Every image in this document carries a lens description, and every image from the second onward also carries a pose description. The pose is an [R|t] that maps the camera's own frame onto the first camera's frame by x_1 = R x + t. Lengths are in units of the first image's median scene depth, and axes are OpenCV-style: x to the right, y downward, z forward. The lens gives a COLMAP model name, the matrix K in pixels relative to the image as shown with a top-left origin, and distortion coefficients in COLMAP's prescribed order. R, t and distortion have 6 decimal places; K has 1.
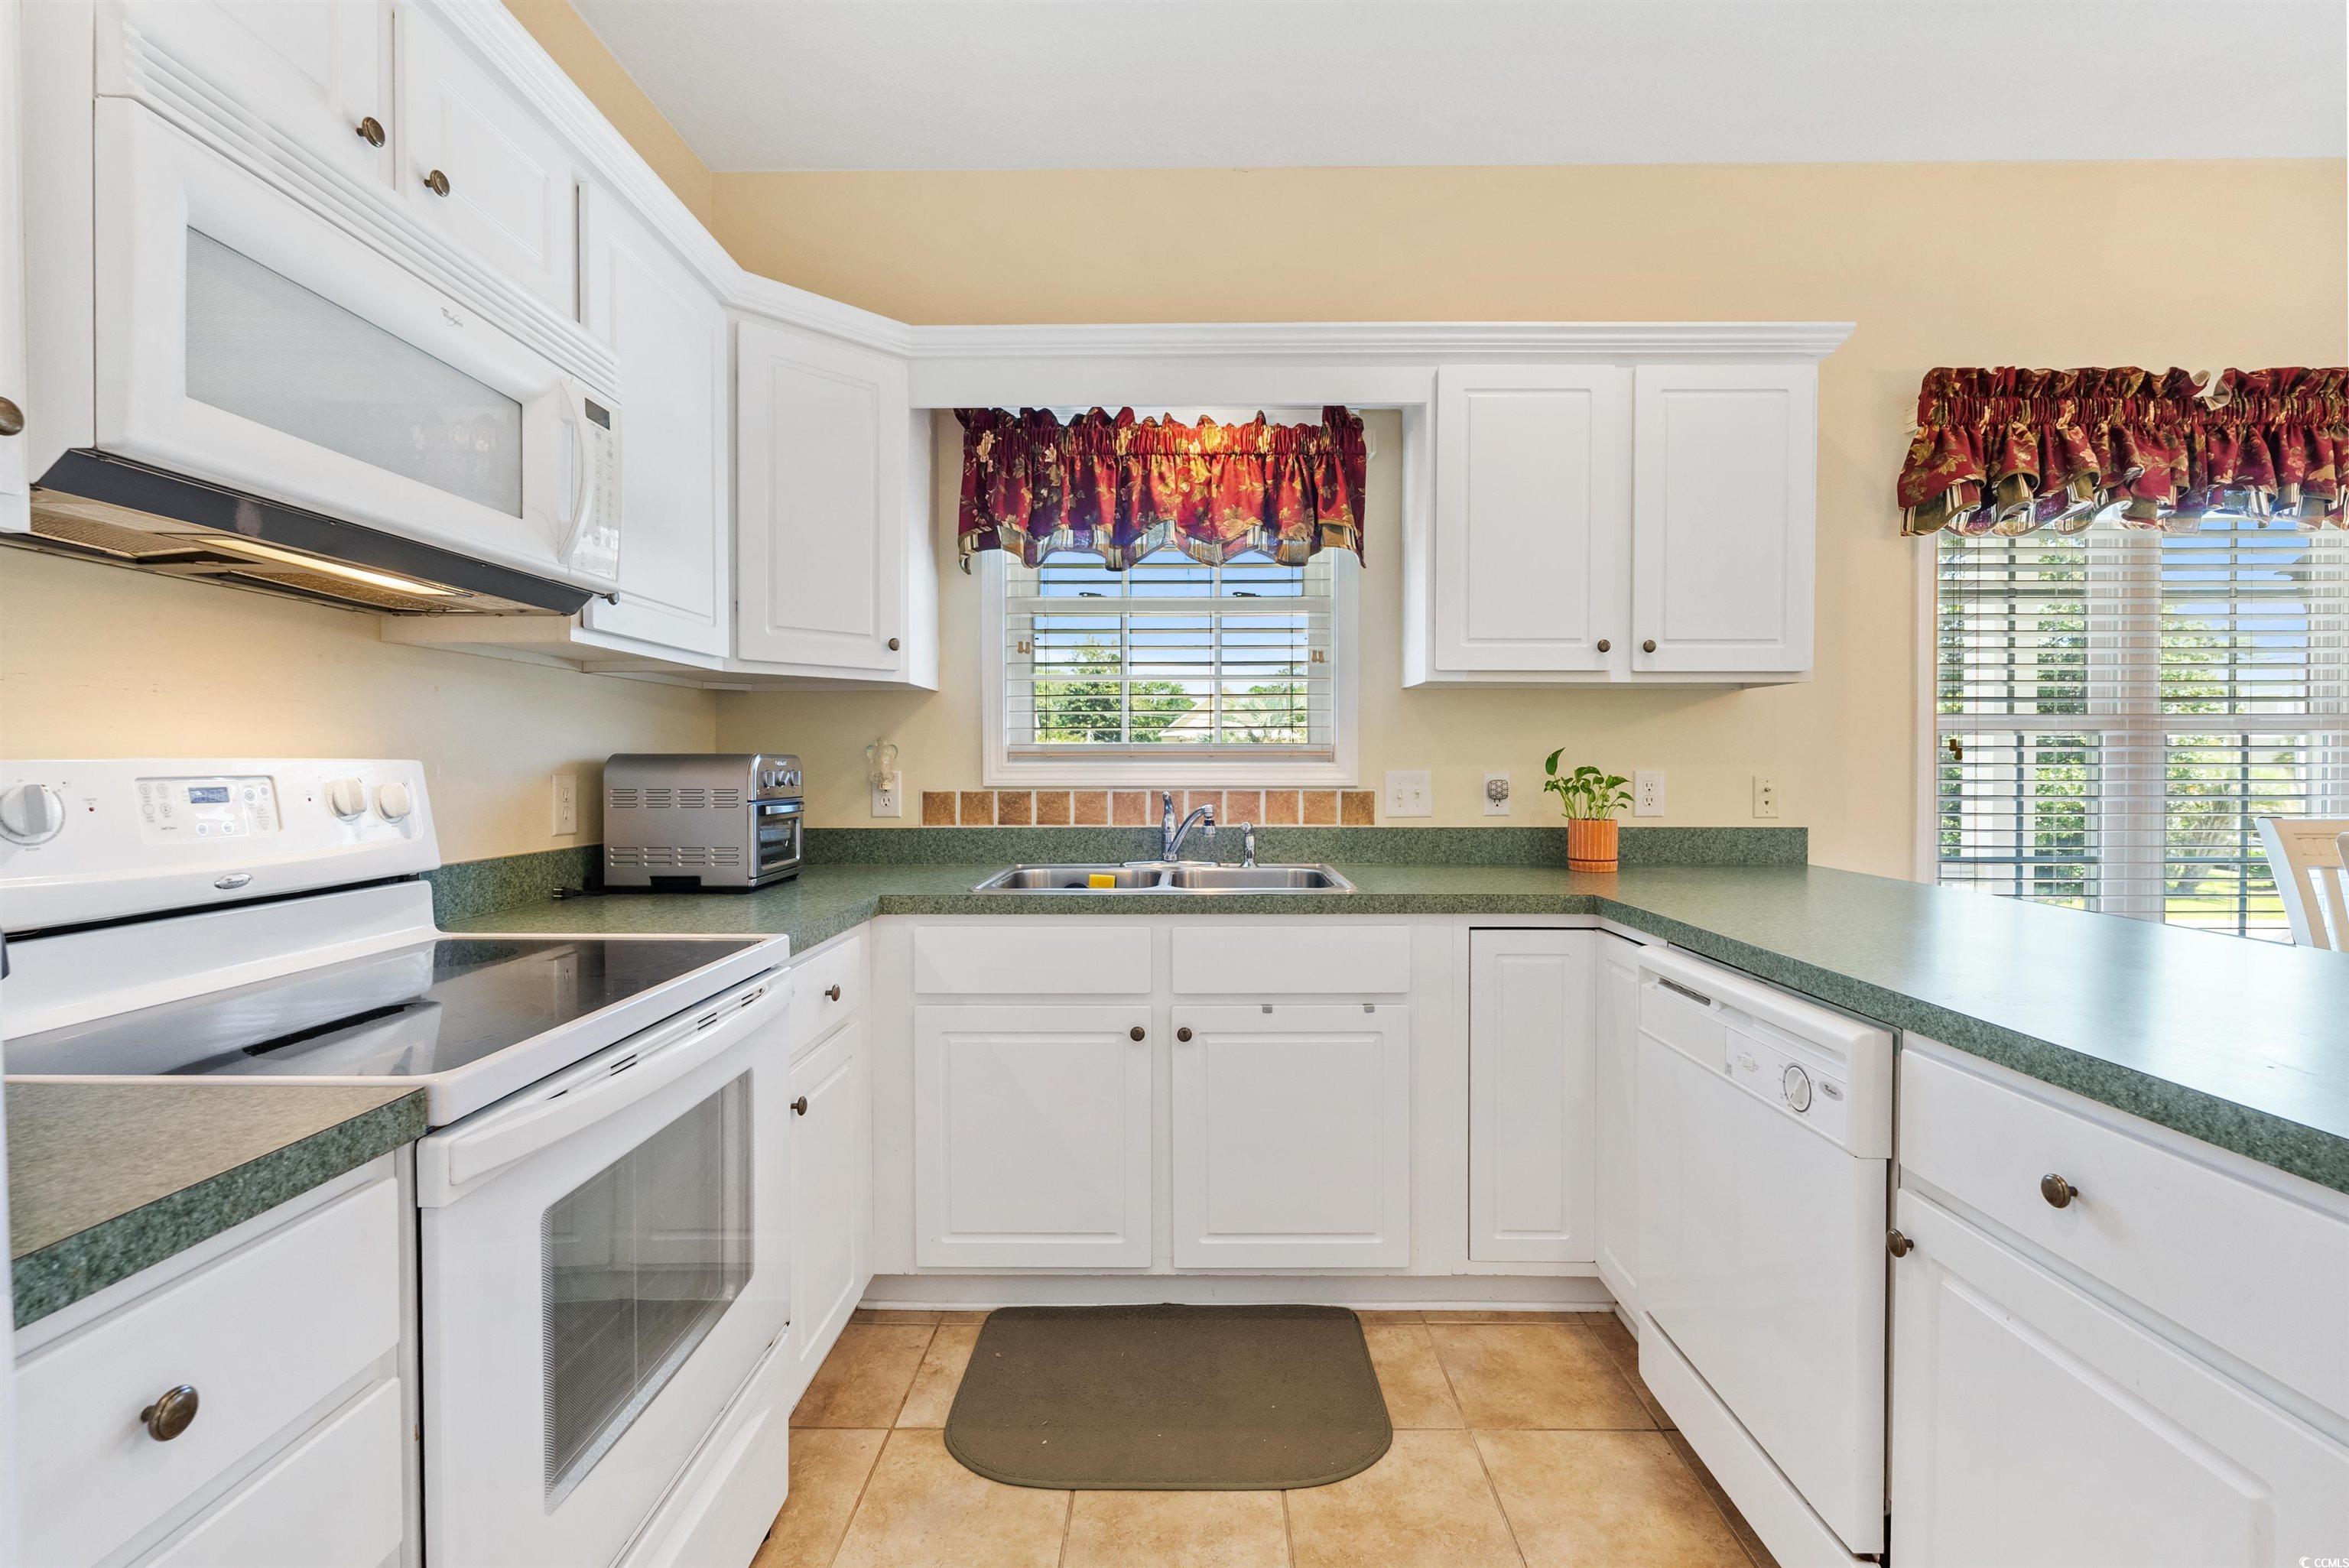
lens RADIAL K [[1074.6, 0, 1180.7], [0, 1074.6, 743.8], [0, 0, 1]] dist [-0.000287, -0.000278]
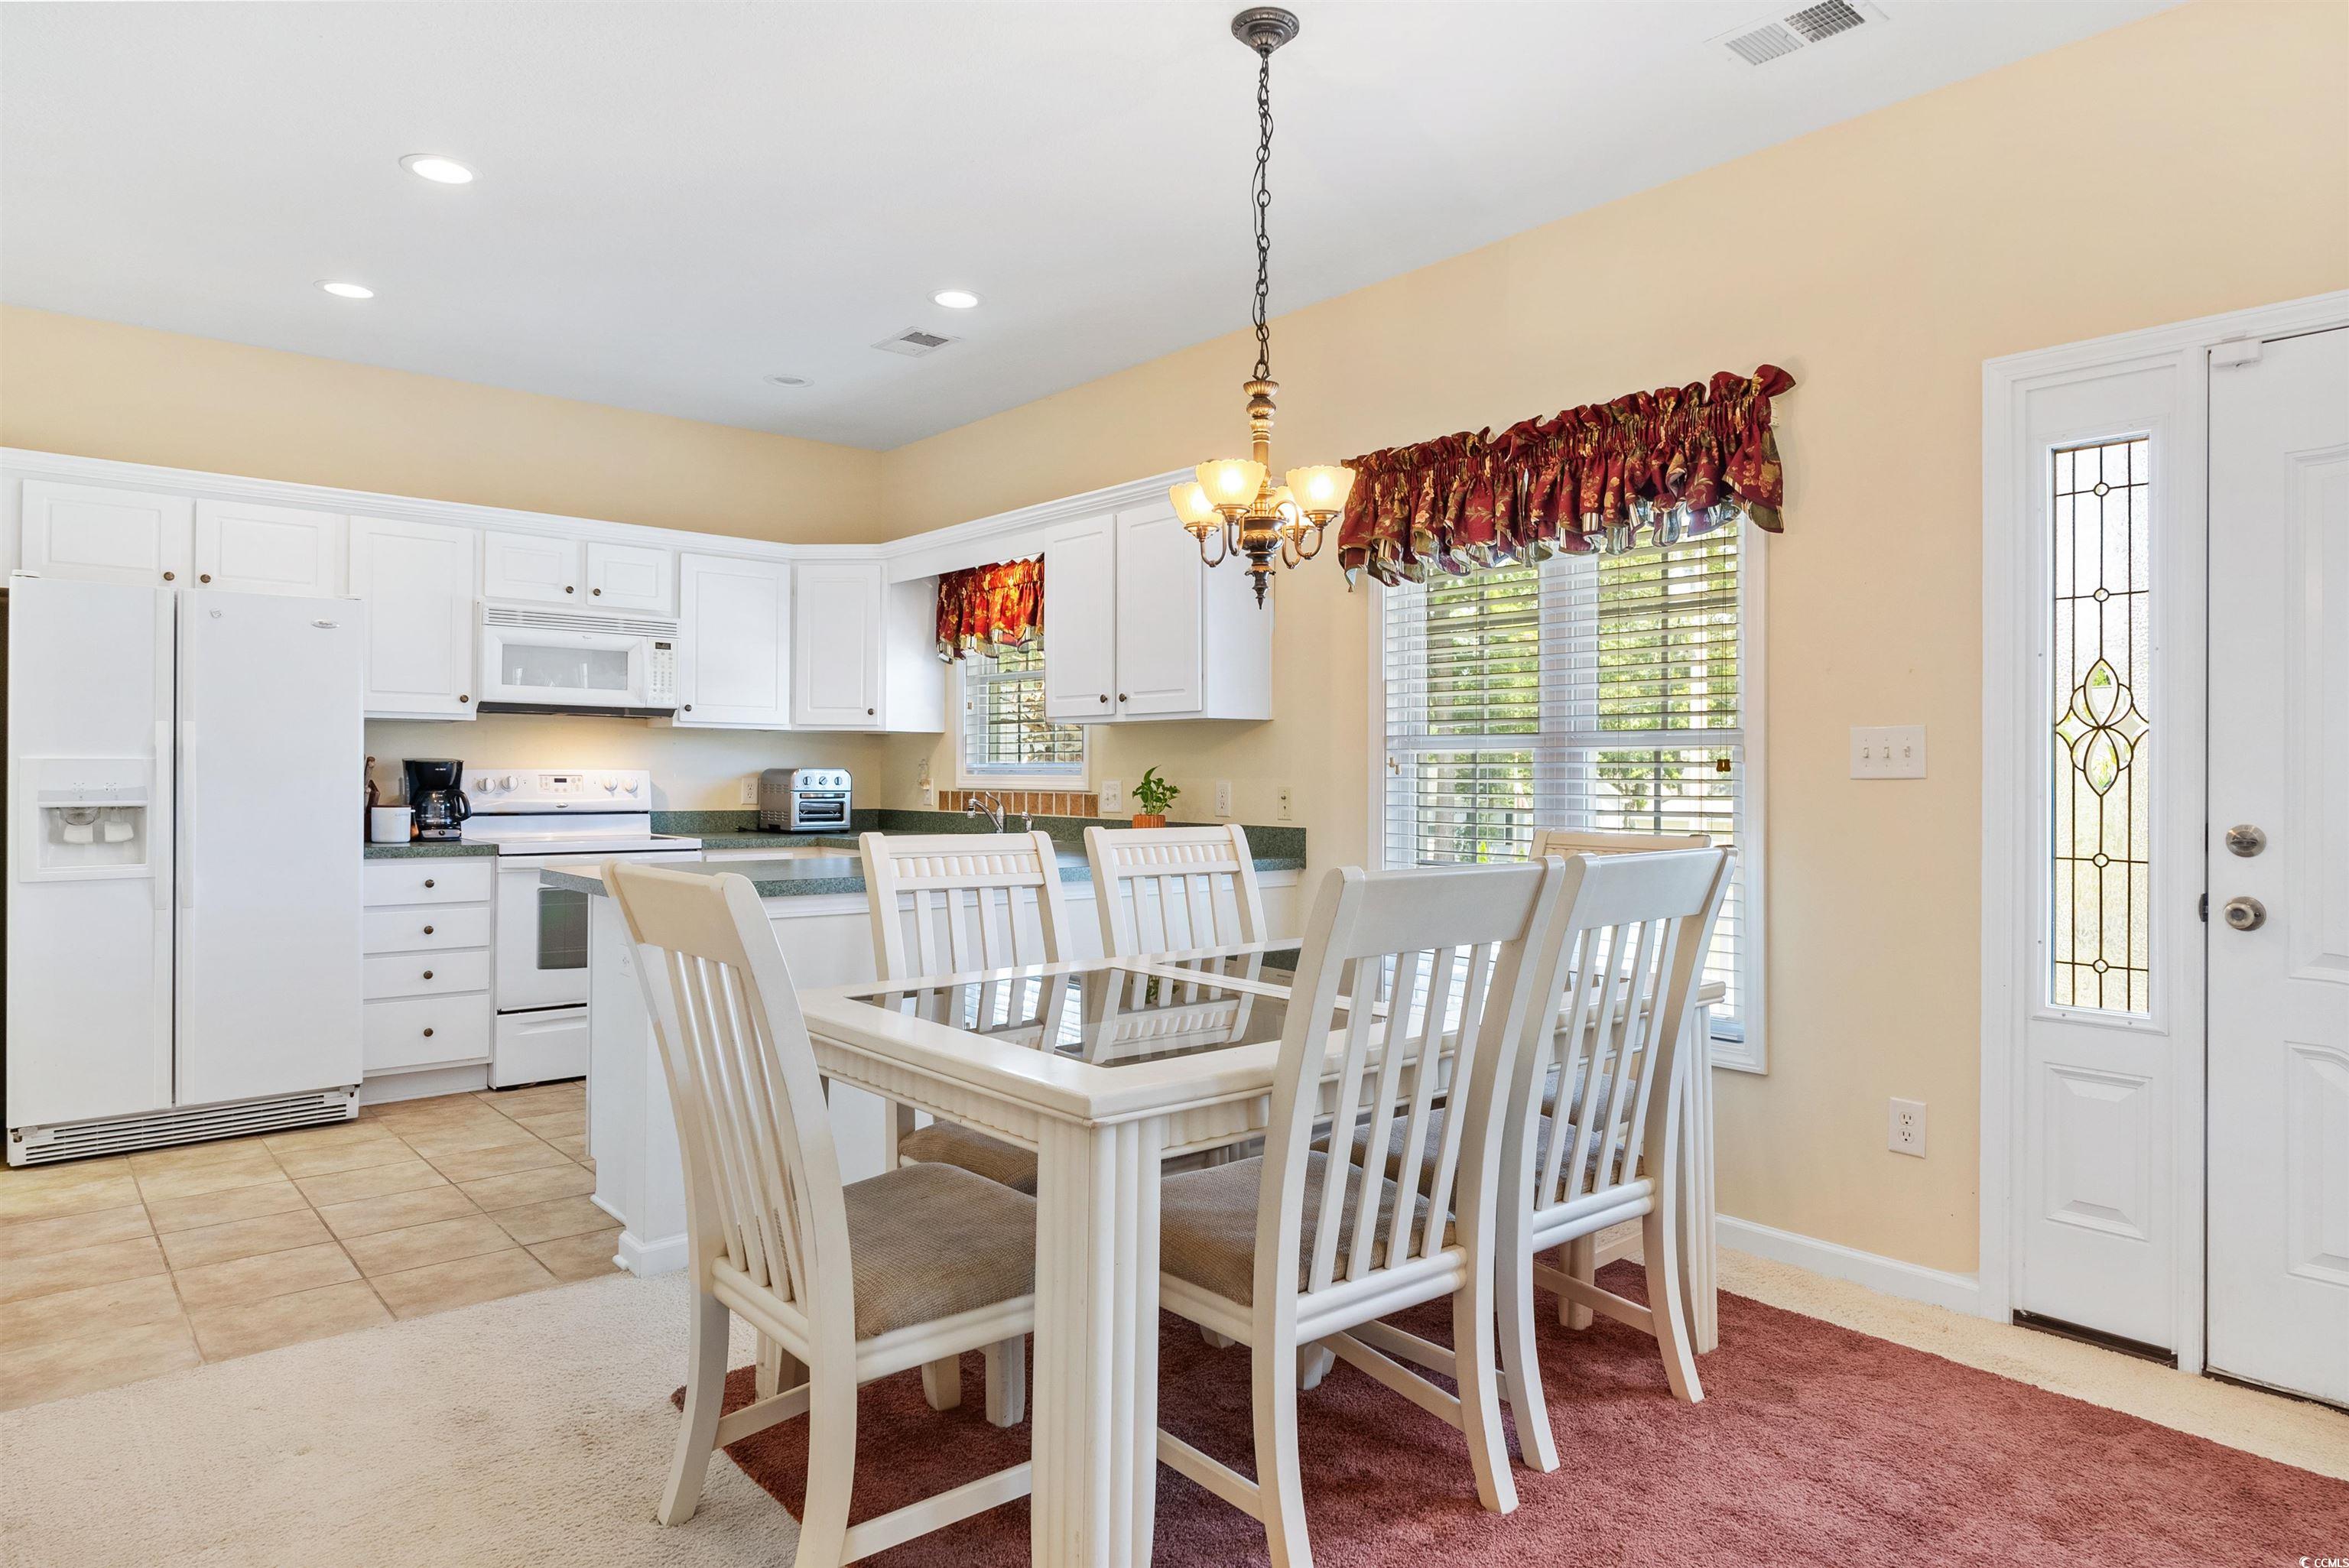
lens RADIAL K [[1401.8, 0, 1175.5], [0, 1401.8, 760.3], [0, 0, 1]] dist [-0.000586, 0.001014]
pose [[0.666165, -0.002859, -0.745799, 1.740470], [0.004080, 0.999992, -0.000190, -0.002832], [0.745793, -0.002916, 0.666171, -0.228485]]
